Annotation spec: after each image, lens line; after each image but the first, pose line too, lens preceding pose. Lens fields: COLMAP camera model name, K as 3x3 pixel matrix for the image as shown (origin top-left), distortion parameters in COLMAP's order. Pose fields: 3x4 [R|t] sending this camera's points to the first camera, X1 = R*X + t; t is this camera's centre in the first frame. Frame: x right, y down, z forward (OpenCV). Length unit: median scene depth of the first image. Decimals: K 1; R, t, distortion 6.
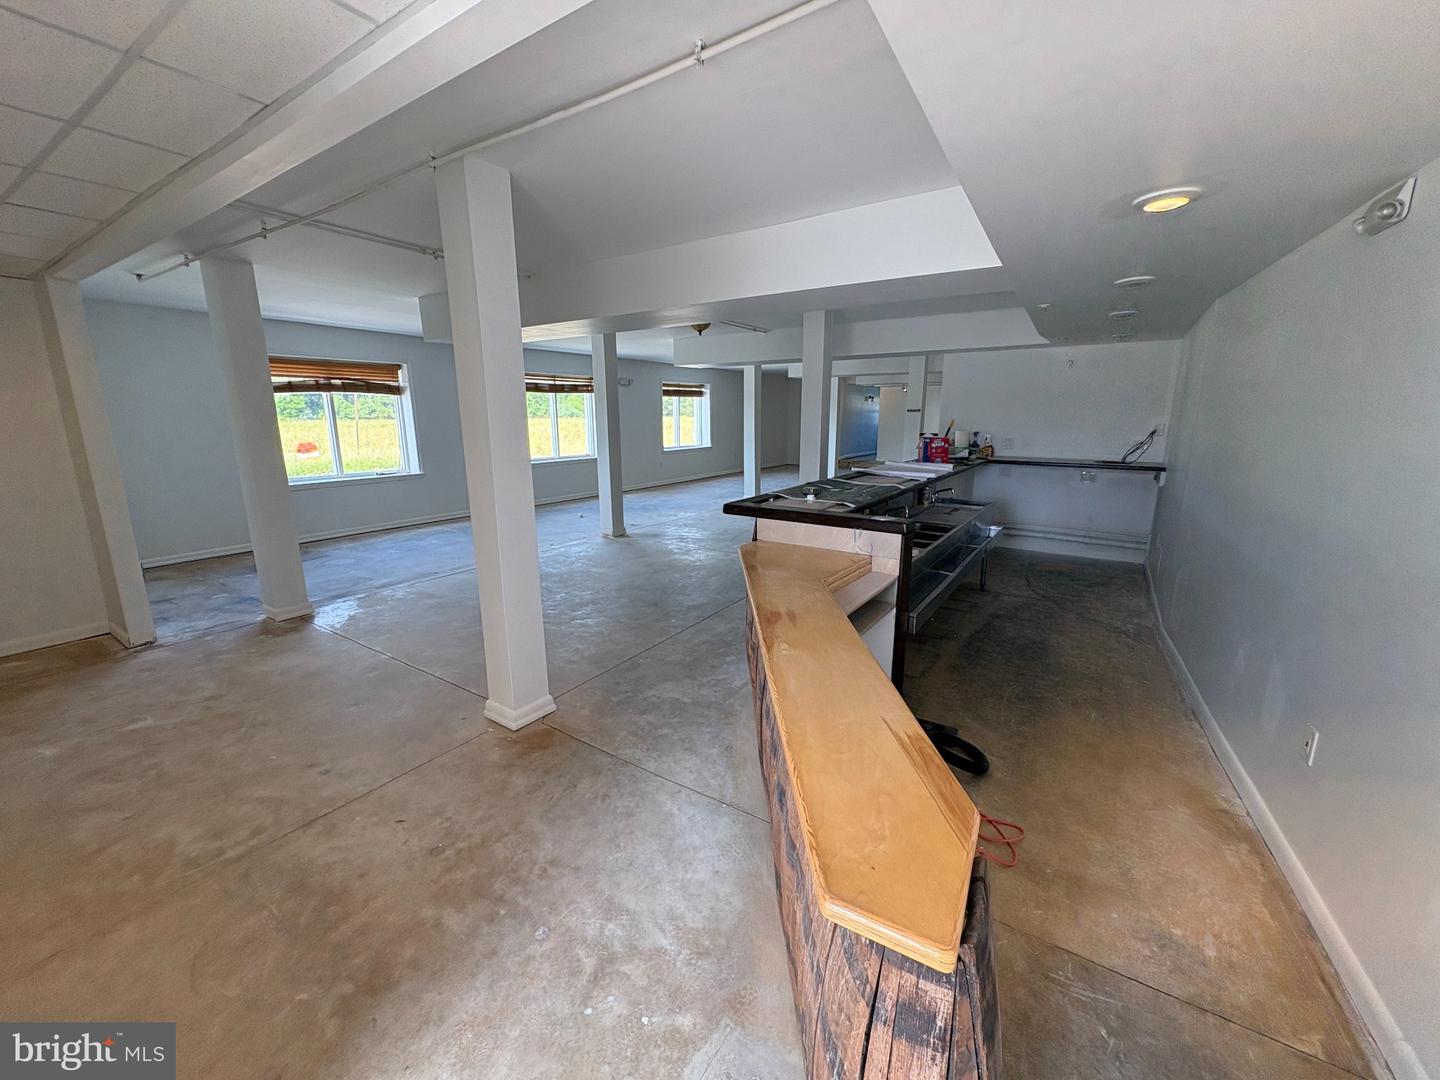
lens RADIAL K [[573.5, 0, 718.4], [0, 573.5, 539.0], [0, 0, 1]] dist [0.000000, 0.000374]
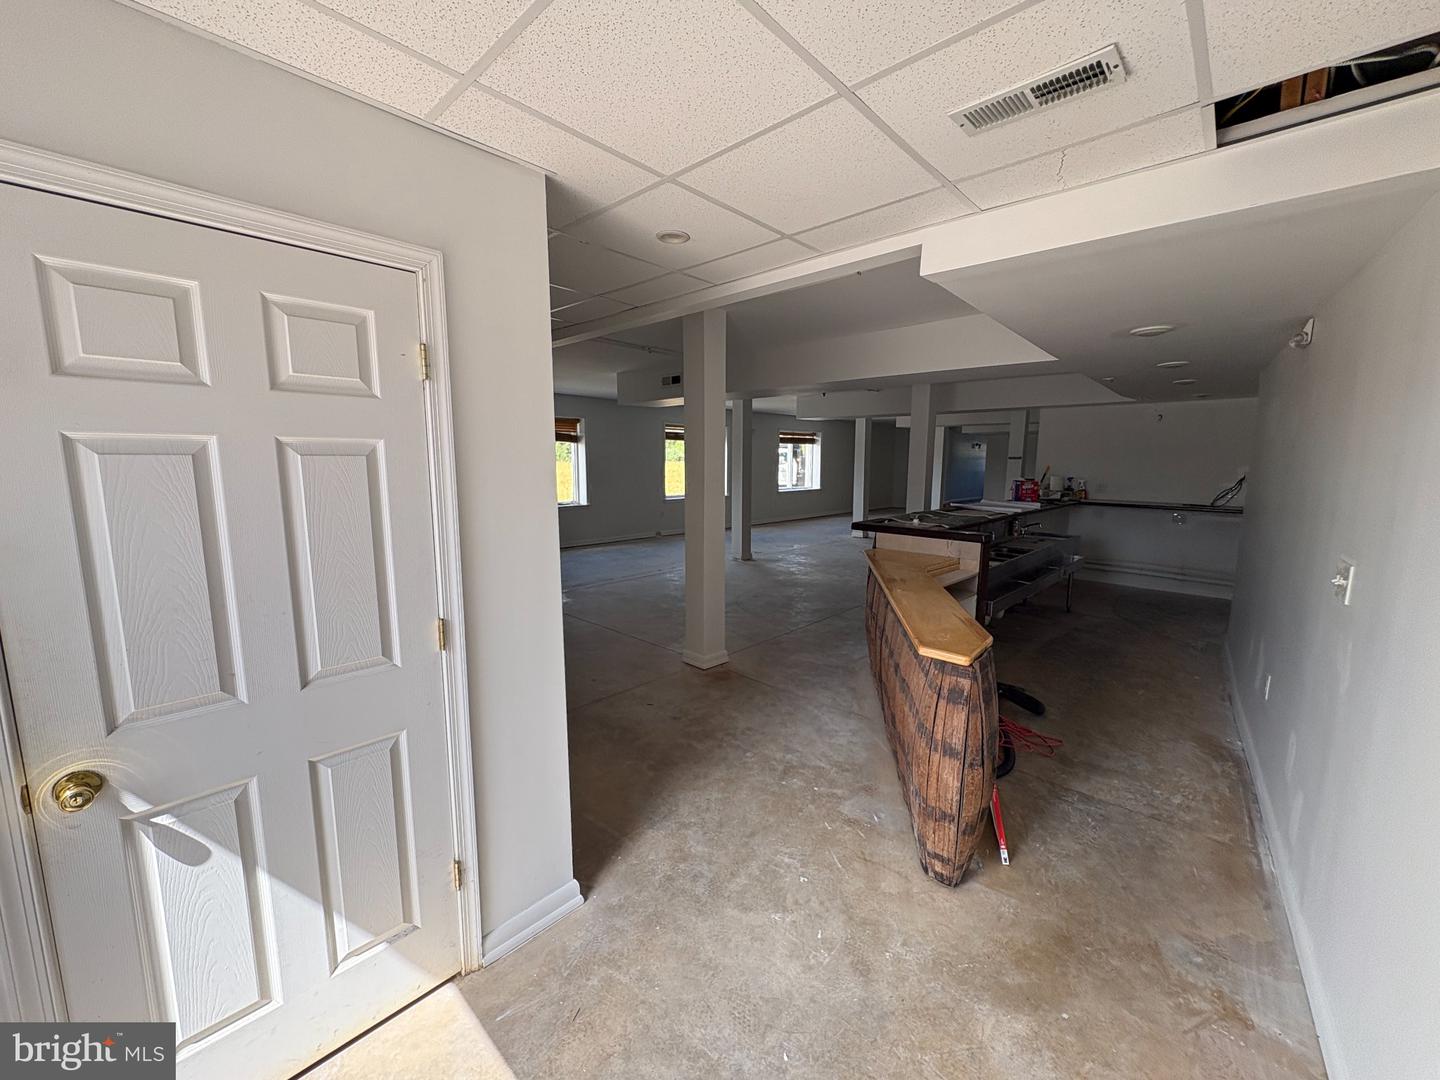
lens RADIAL K [[573.5, 0, 718.4], [0, 573.5, 539.0], [0, 0, 1]] dist [0.000000, 0.000374]
pose [[0.984914, 0.032049, -0.170052, -0.058516], [-0.044811, 0.996416, -0.071749, 0.076435], [0.167143, 0.078287, 0.982820, -0.355541]]
